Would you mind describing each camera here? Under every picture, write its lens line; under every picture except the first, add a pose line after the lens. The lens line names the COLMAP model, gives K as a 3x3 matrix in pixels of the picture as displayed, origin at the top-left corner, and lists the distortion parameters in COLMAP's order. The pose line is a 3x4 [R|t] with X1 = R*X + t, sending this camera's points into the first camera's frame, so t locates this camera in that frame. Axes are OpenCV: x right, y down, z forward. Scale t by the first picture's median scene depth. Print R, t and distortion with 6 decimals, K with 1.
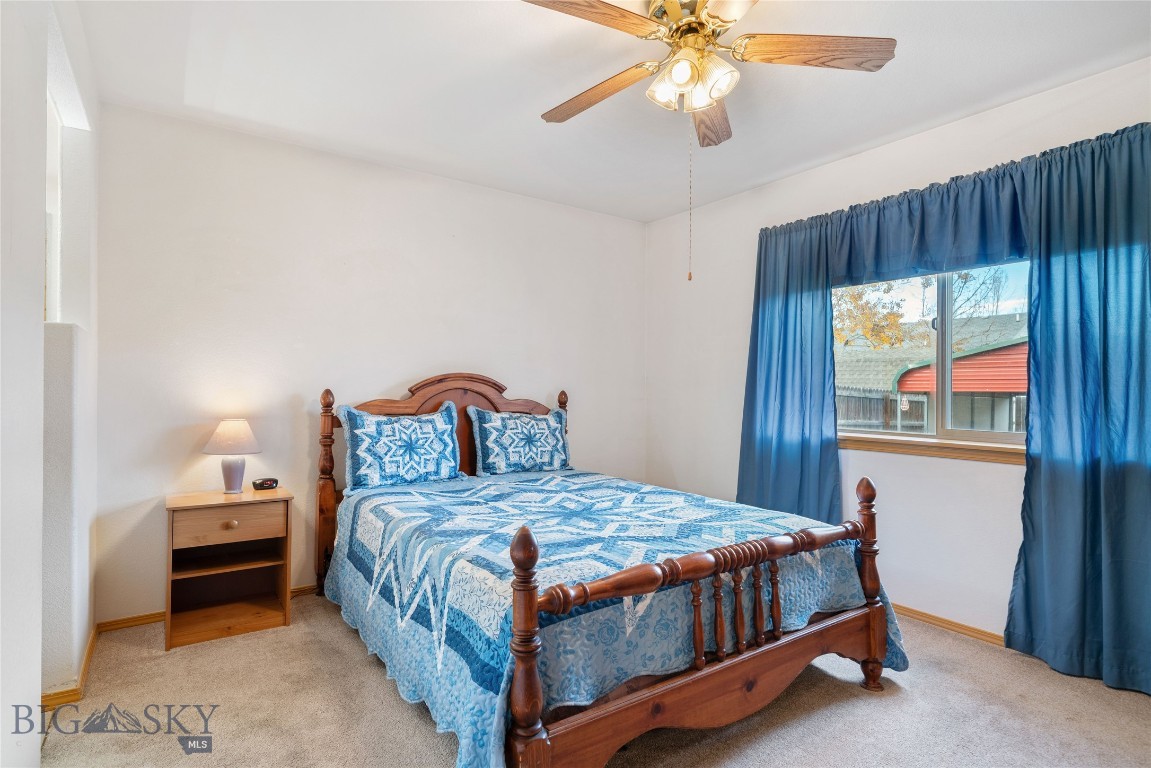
lens RADIAL K [[592.7, 0, 574.6], [0, 592.7, 389.4], [0, 0, 1]] dist [0.005489, 0.001412]
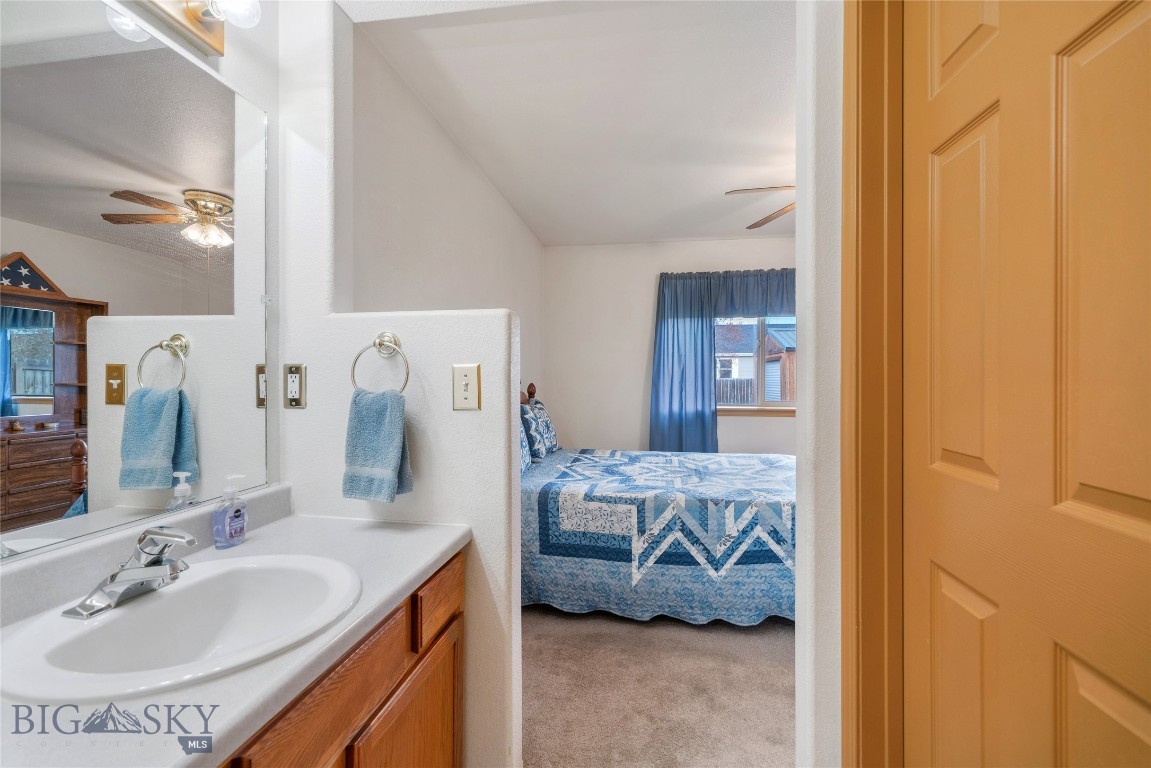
lens RADIAL K [[498.7, 0, 567.4], [0, 498.7, 385.7], [0, 0, 1]] dist [-0.000946, -0.000532]
pose [[0.694019, -0.022083, 0.719618, -0.841915], [0.005609, 0.999665, 0.025268, -0.021689], [-0.719935, -0.013500, 0.693910, 0.332393]]
